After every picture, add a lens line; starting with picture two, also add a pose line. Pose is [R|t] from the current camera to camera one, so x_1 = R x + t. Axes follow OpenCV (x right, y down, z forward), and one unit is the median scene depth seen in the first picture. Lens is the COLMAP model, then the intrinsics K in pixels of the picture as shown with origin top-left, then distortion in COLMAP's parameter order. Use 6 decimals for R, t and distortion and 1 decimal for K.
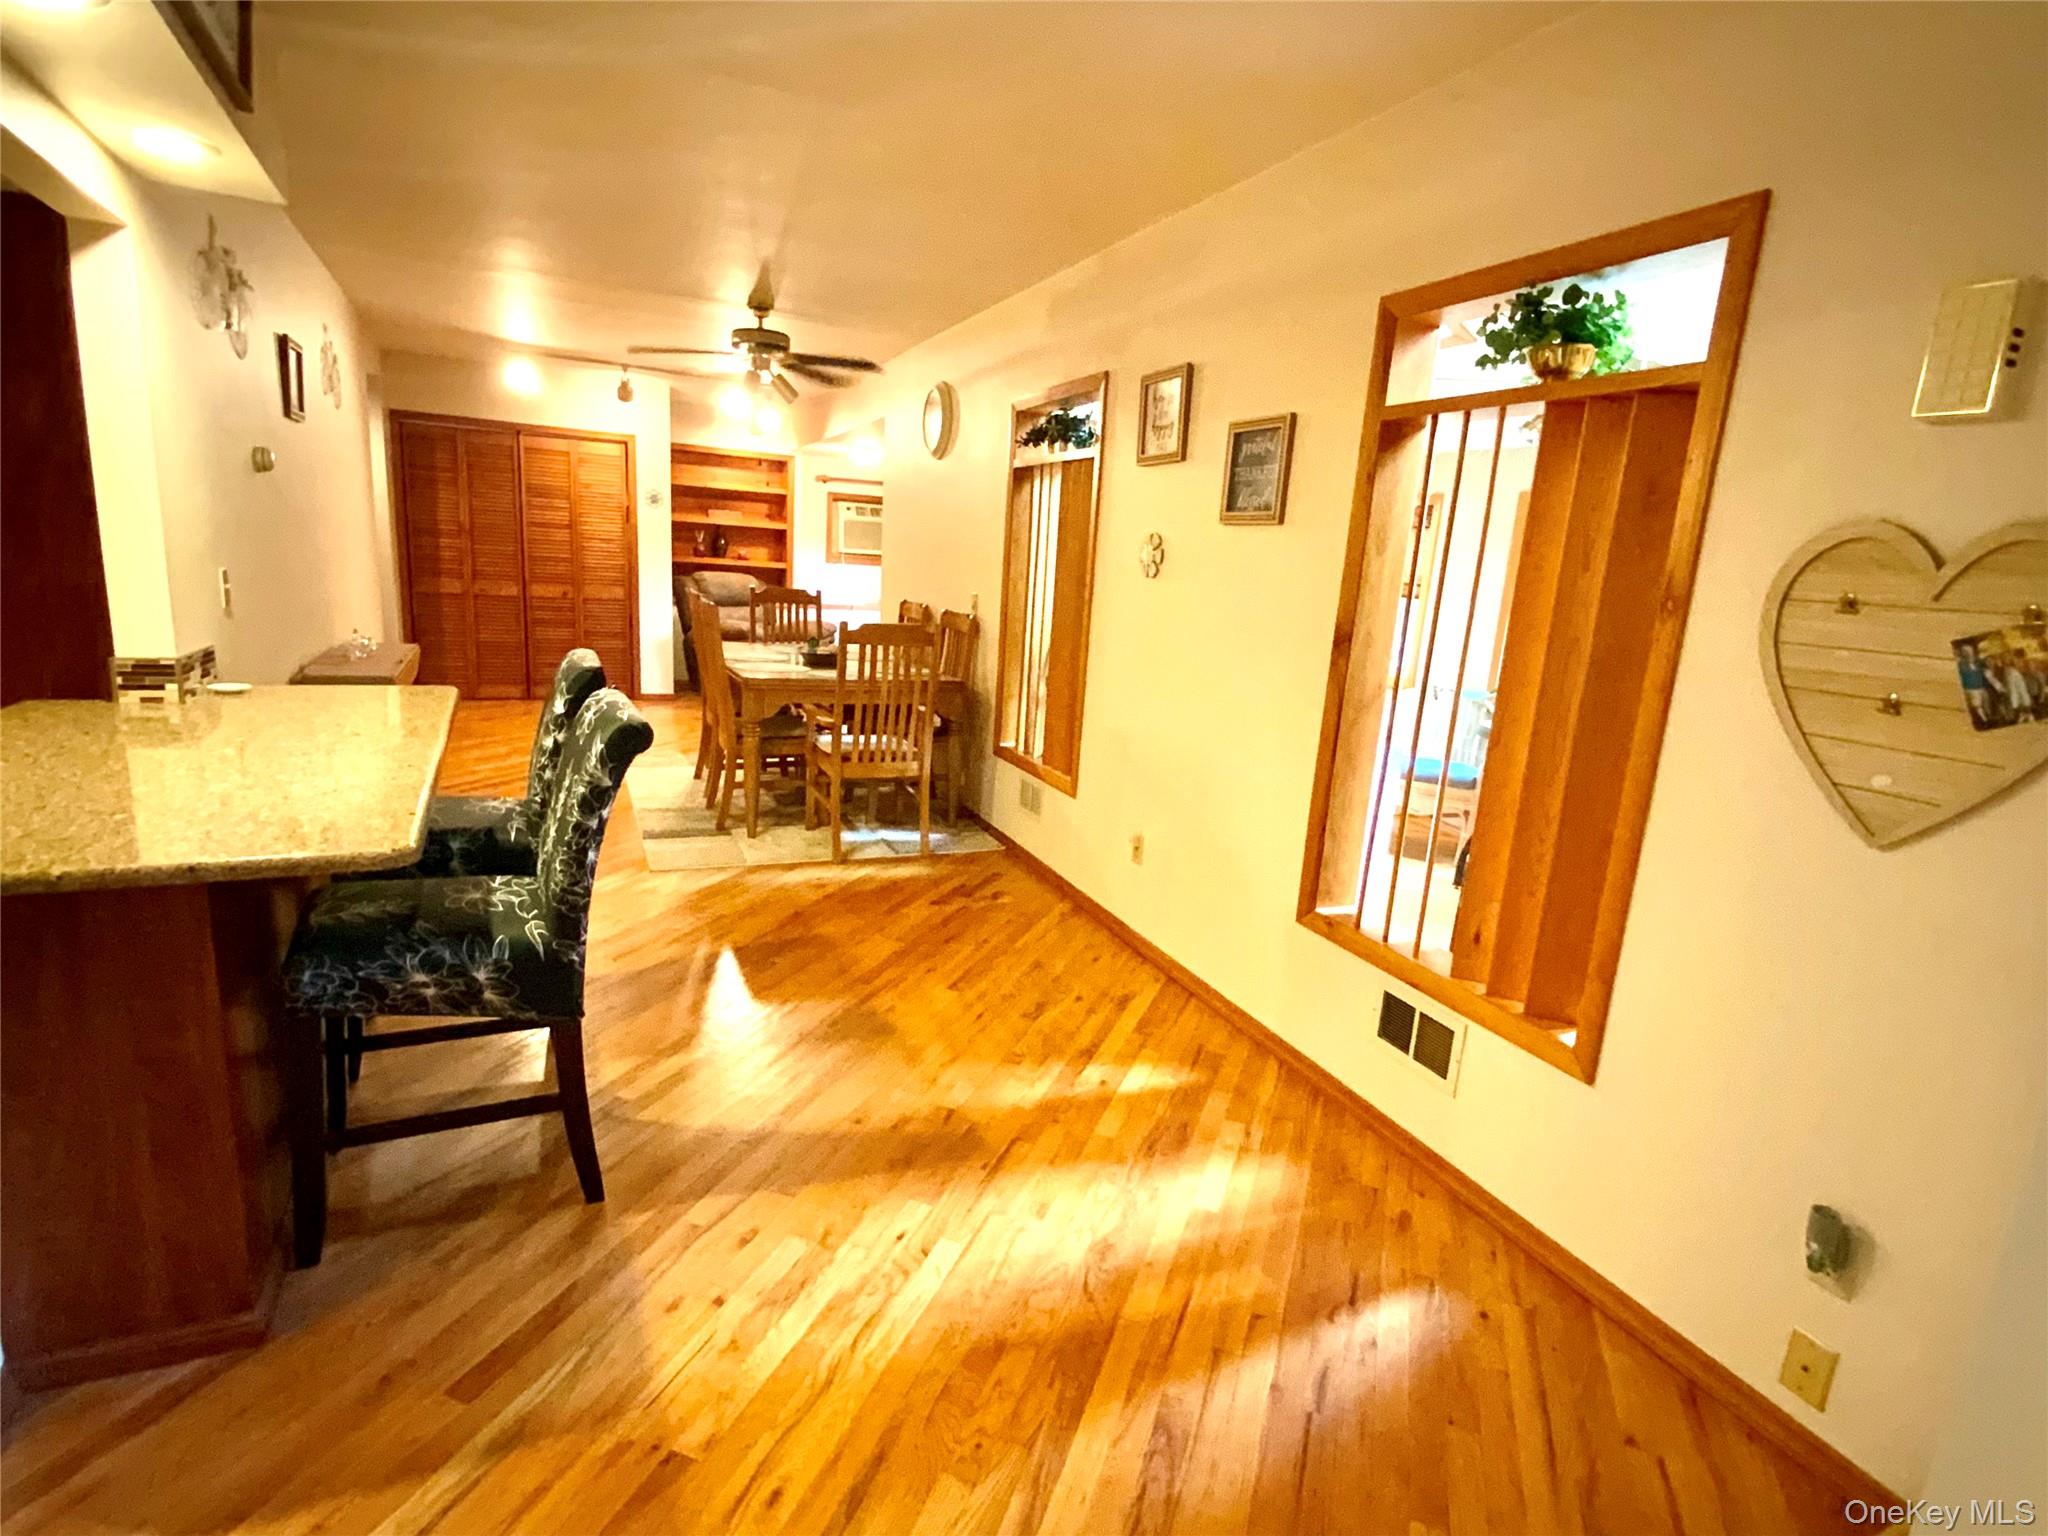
lens RADIAL K [[1010.8, 0, 1028.8], [0, 1010.8, 803.1], [0, 0, 1]] dist [0.030886, -0.036049]
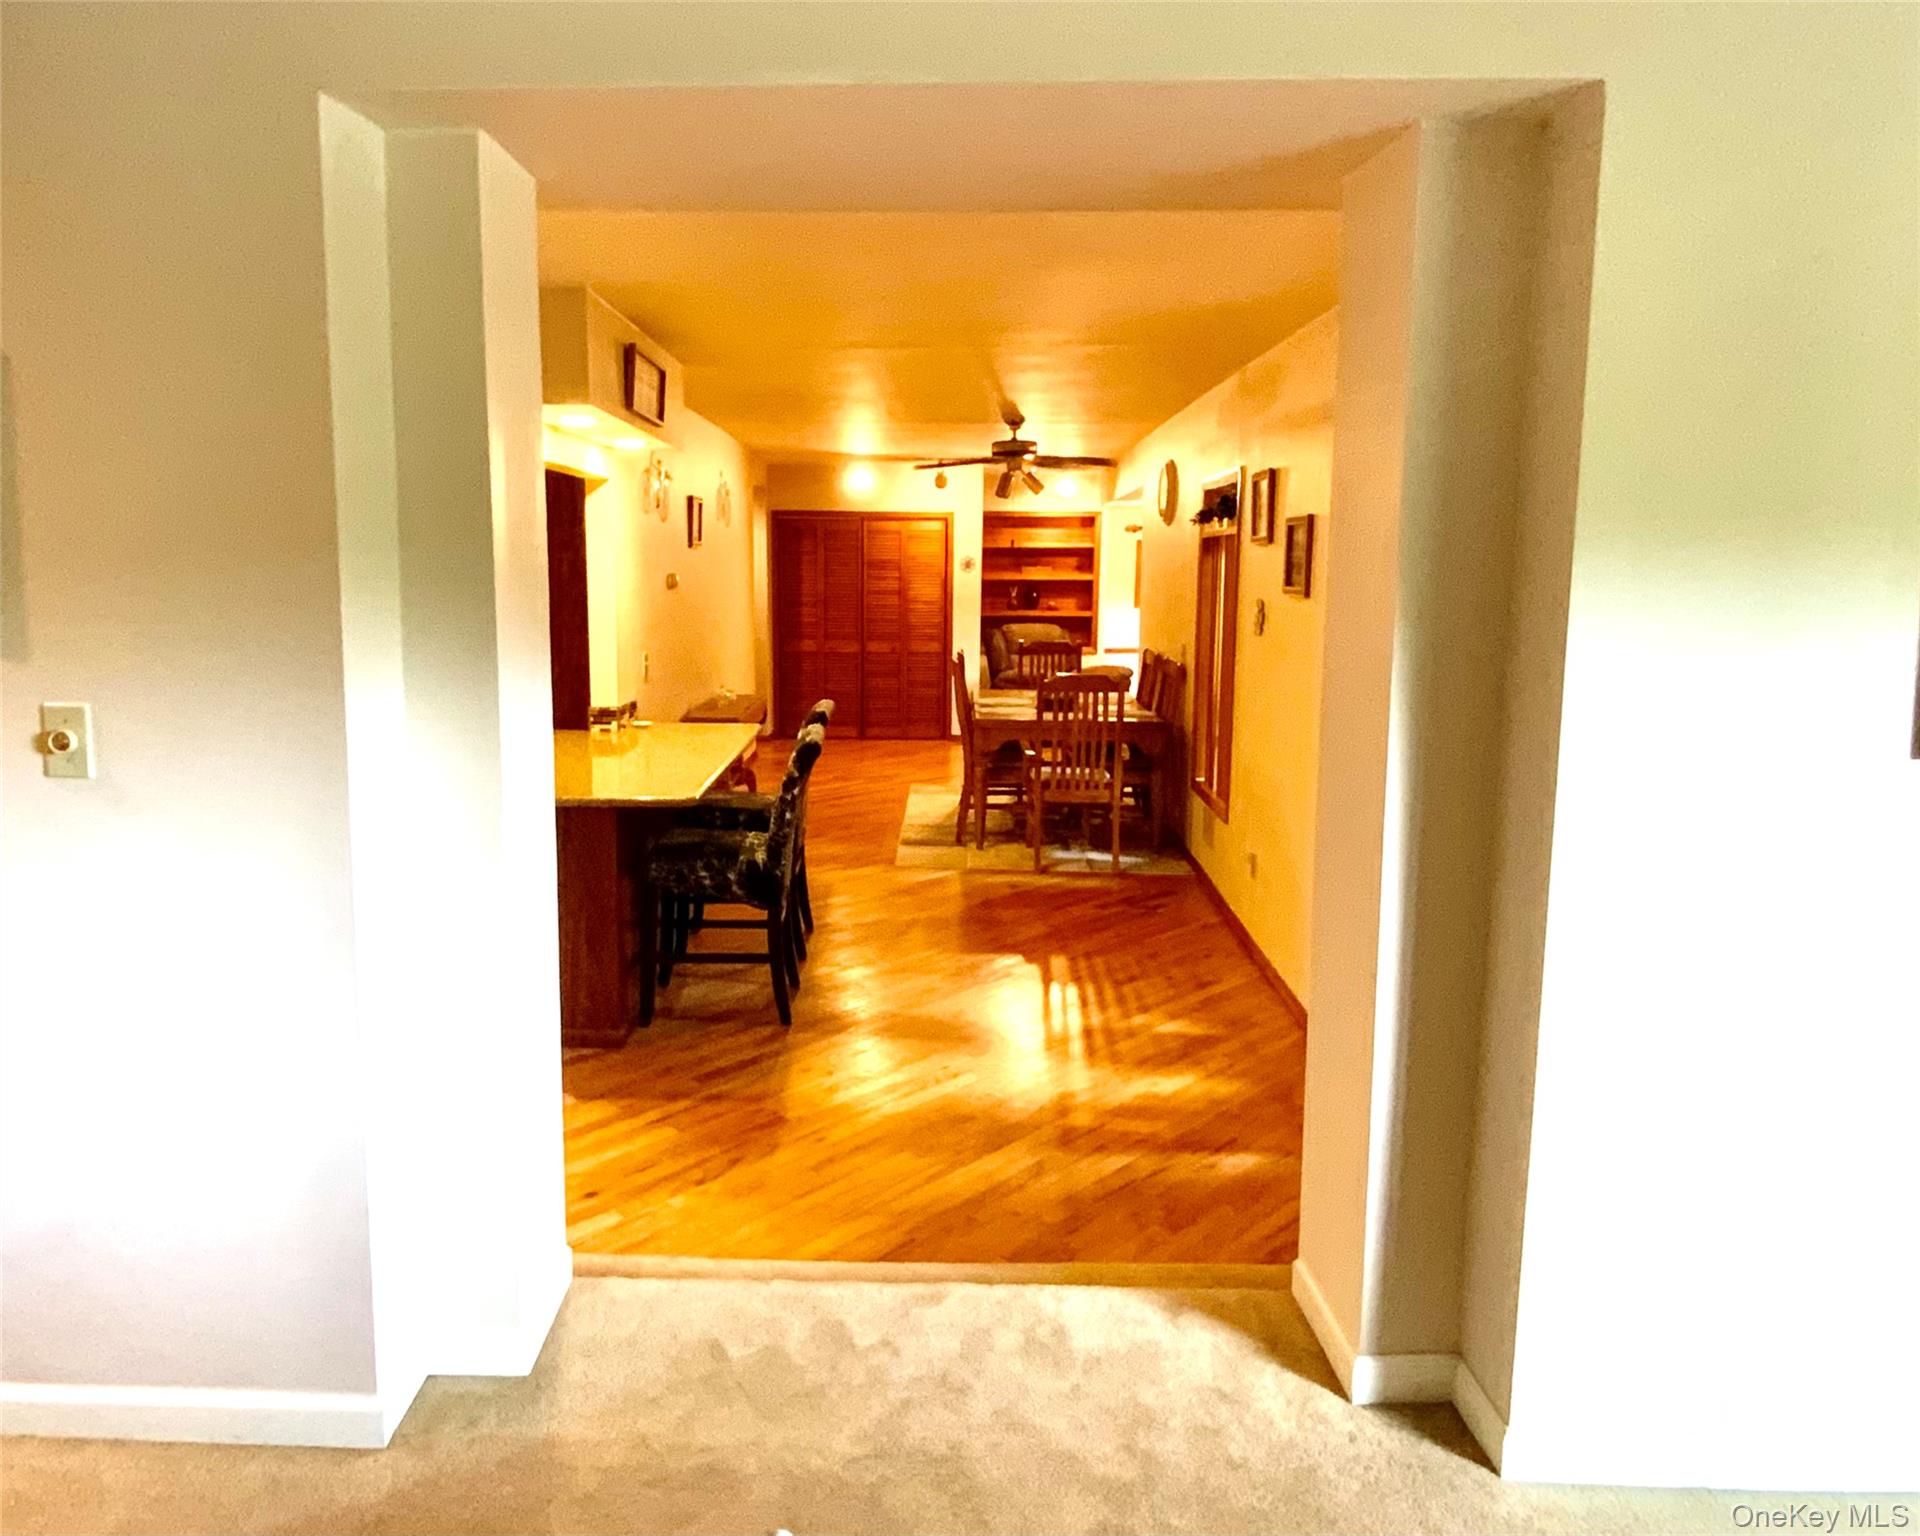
lens RADIAL K [[1562.5, 0, 960.0], [0, 1562.5, 768.0], [0, 0, 1]] dist [0.099568, 0.000091]
pose [[0.880458, 0.014897, -0.473890, 0.579778], [-0.060349, 0.994898, -0.080850, 0.087468], [0.470268, 0.099784, 0.876865, -0.653666]]
